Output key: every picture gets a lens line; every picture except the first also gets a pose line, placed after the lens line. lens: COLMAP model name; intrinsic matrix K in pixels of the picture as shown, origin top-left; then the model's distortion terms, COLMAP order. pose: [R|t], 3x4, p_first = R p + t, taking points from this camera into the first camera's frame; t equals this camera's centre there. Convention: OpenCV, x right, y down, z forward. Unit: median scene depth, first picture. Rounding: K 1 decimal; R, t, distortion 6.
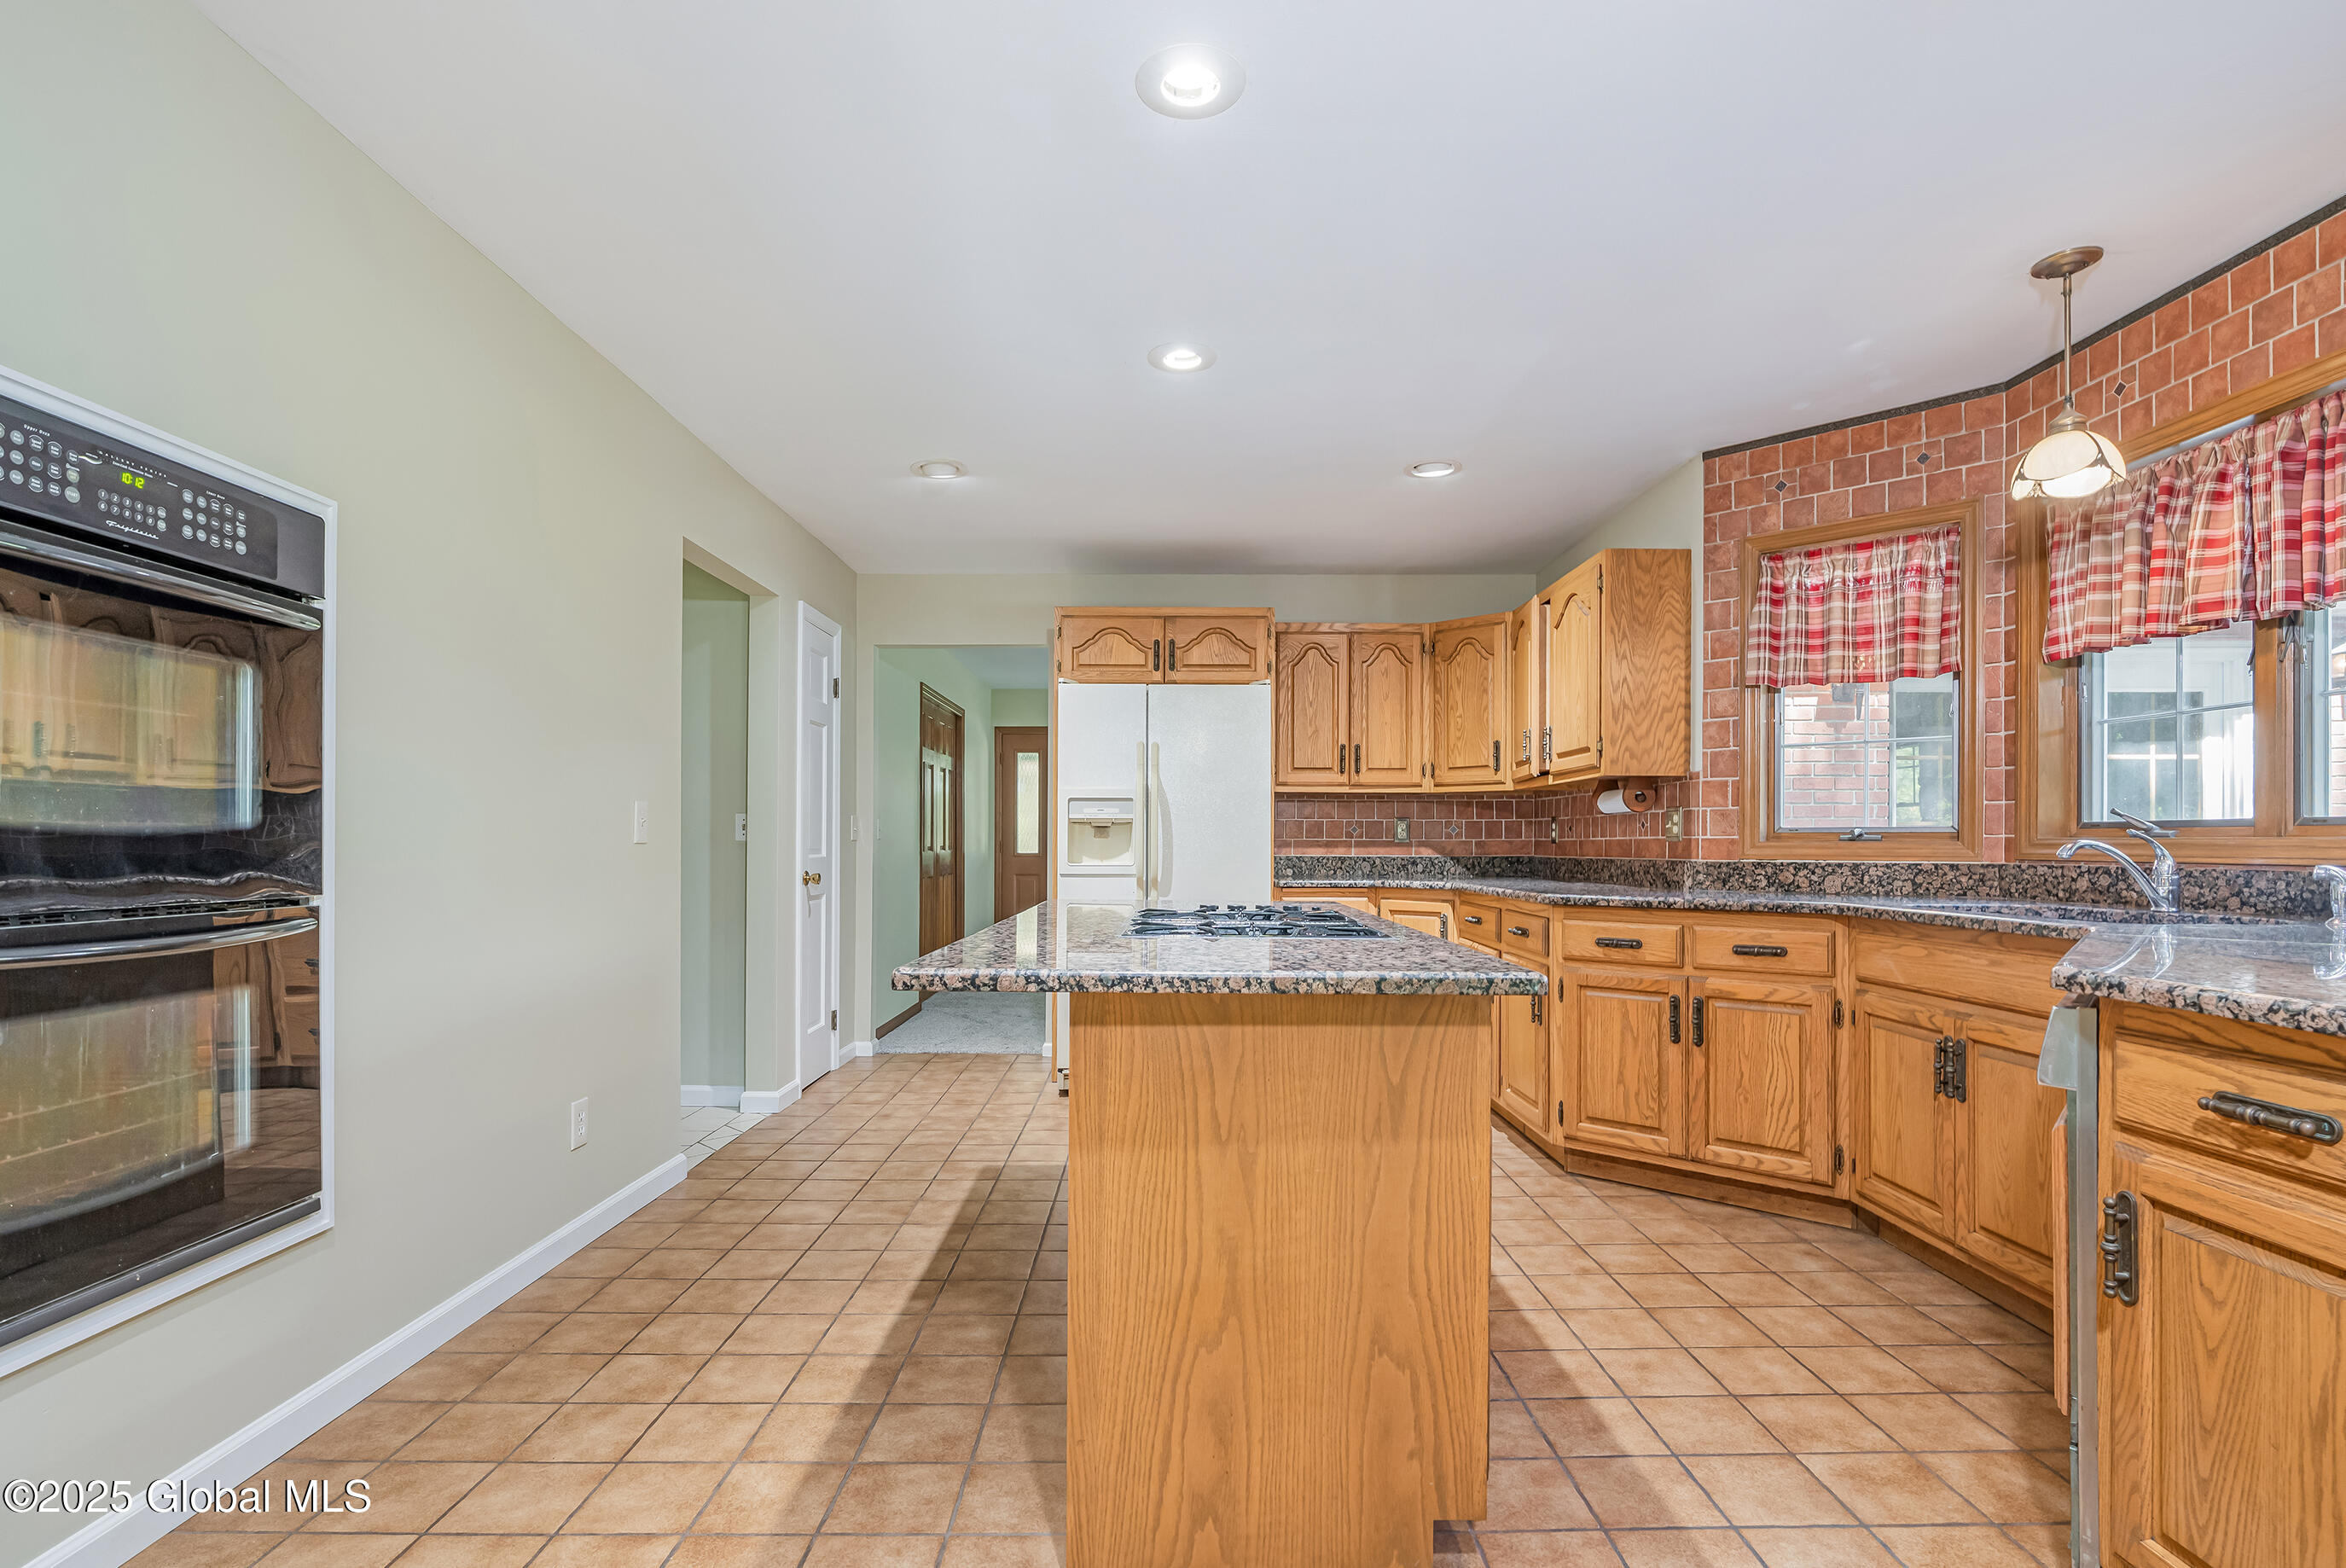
lens RADIAL K [[1103.8, 0, 1178.4], [0, 1103.8, 844.5], [0, 0, 1]] dist [-0.000056, 0.000105]
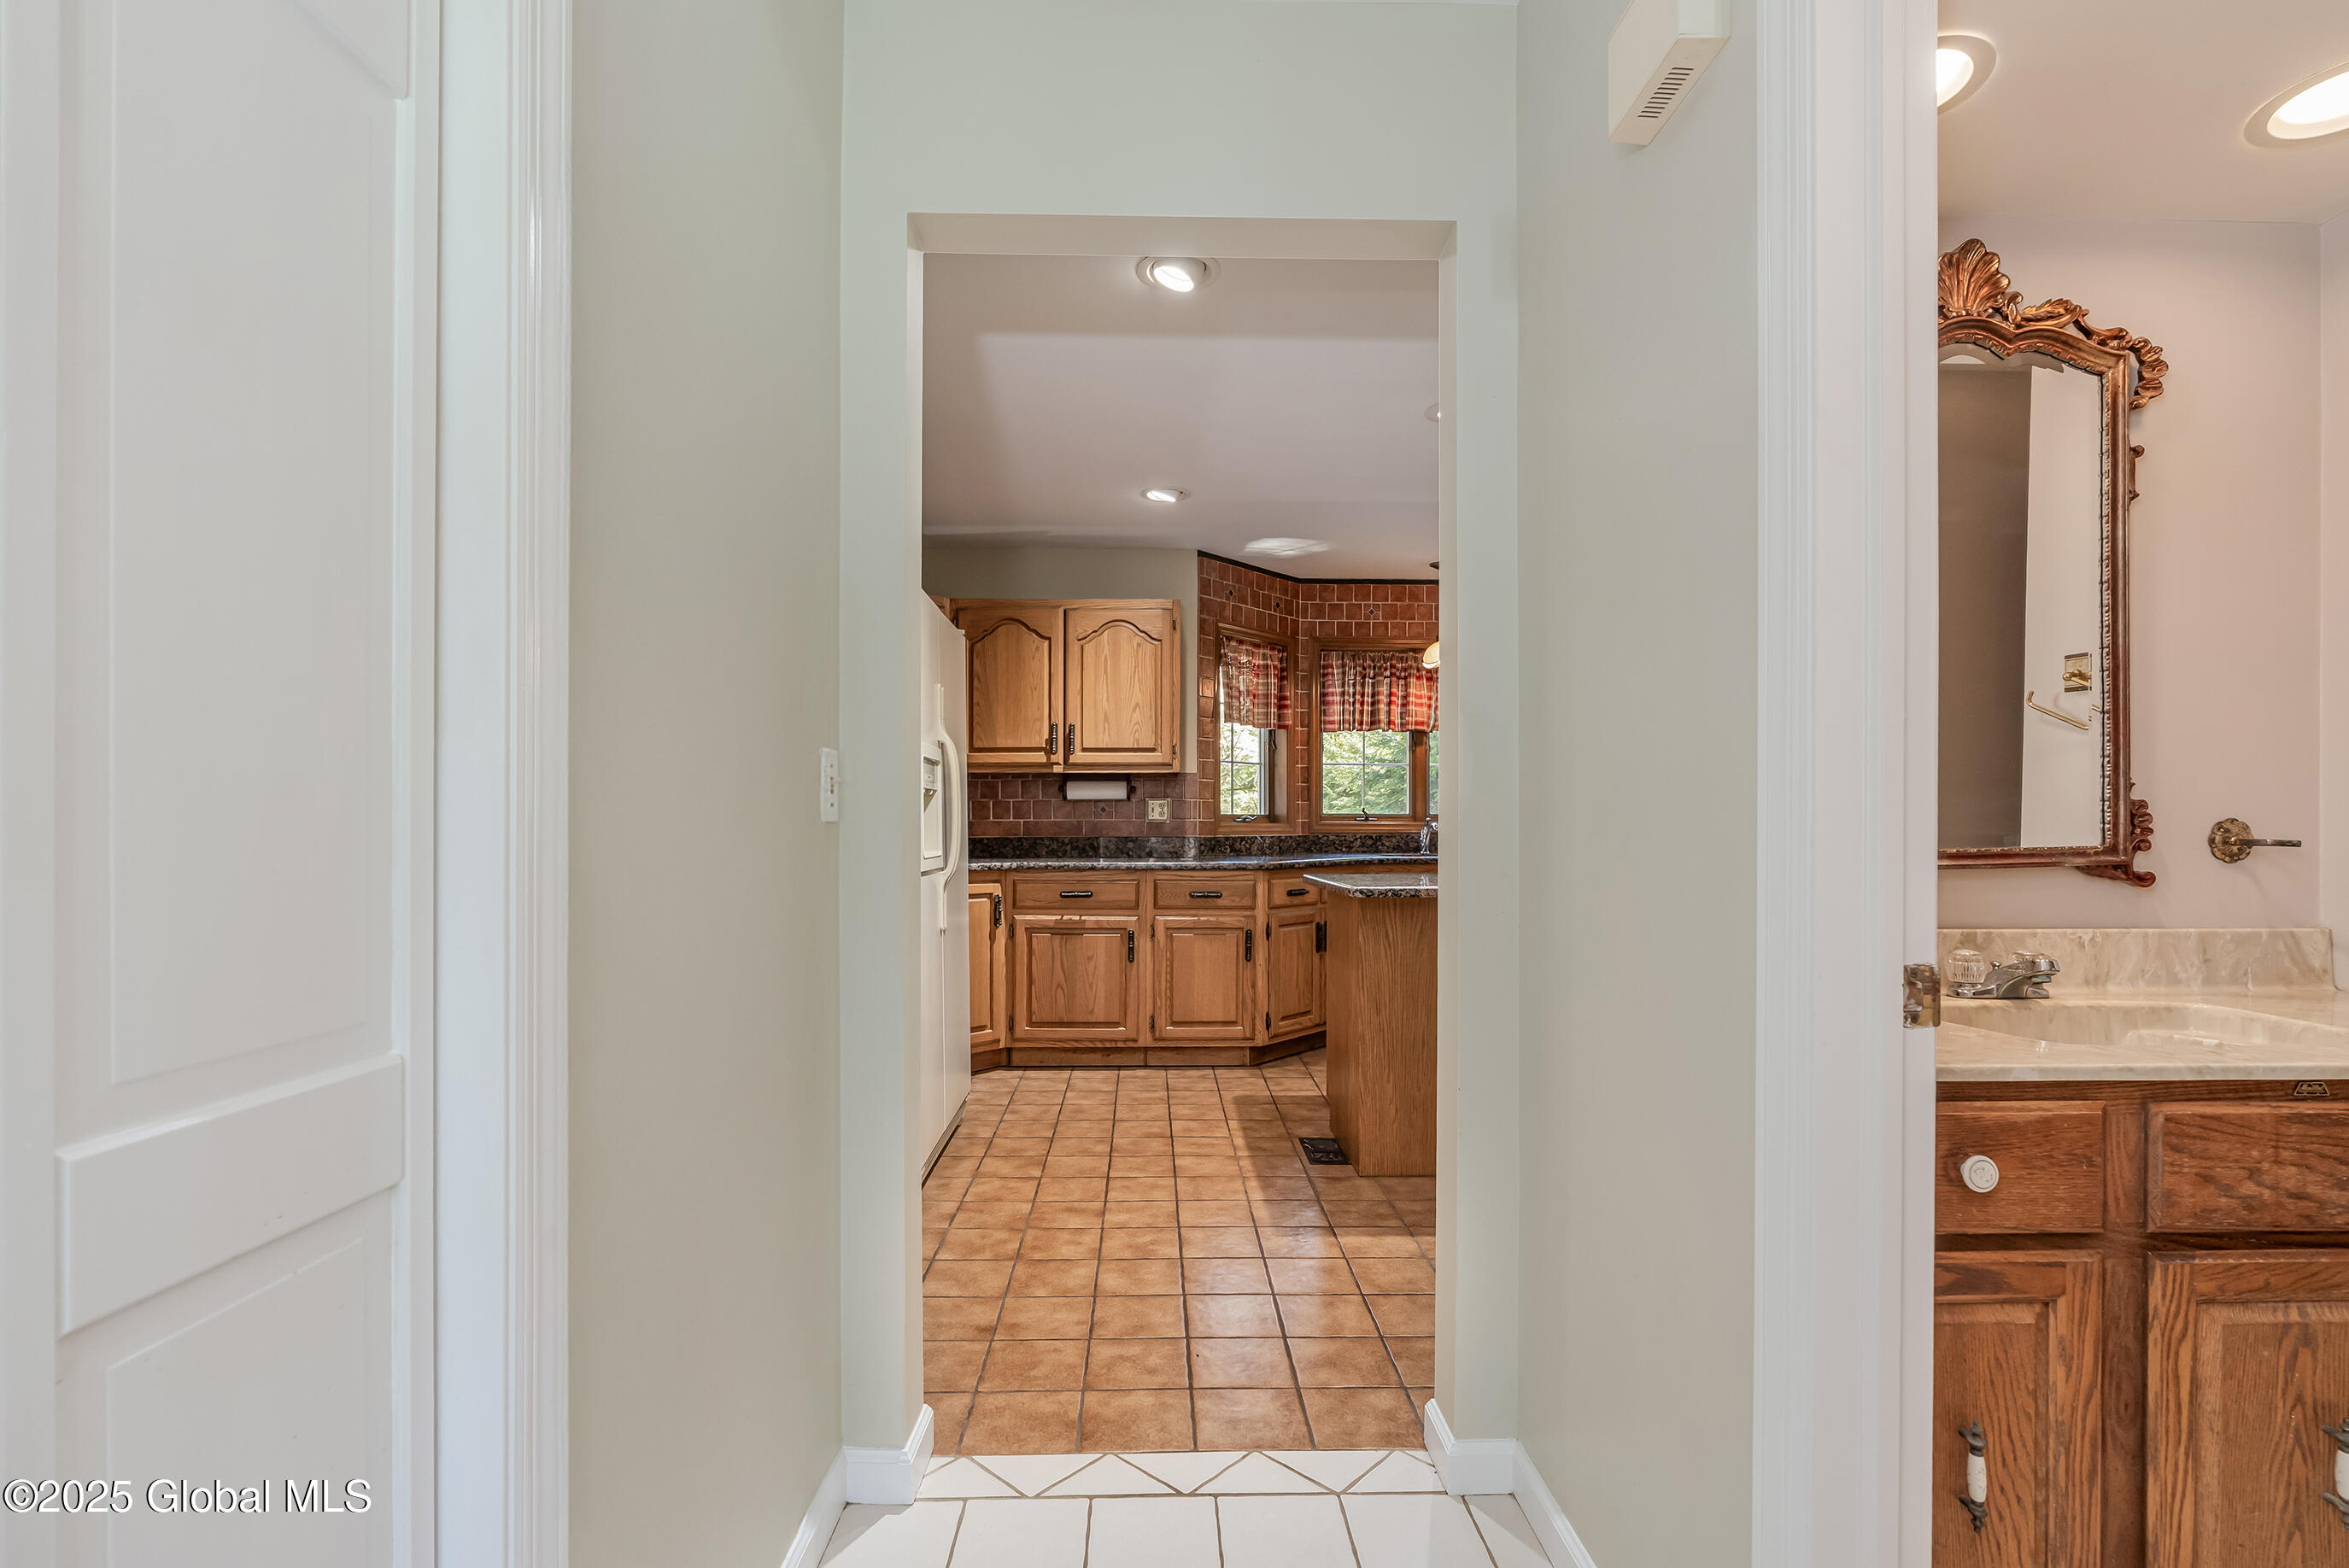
lens RADIAL K [[1058.6, 0, 1173.1], [0, 1058.6, 817.7], [0, 0, 1]] dist [-0.012320, 0.003635]
pose [[-0.015409, 0.006338, 0.999861, -0.940480], [-0.006421, 0.999959, -0.006438, 0.000223], [-0.999861, -0.006519, -0.015367, 1.108629]]
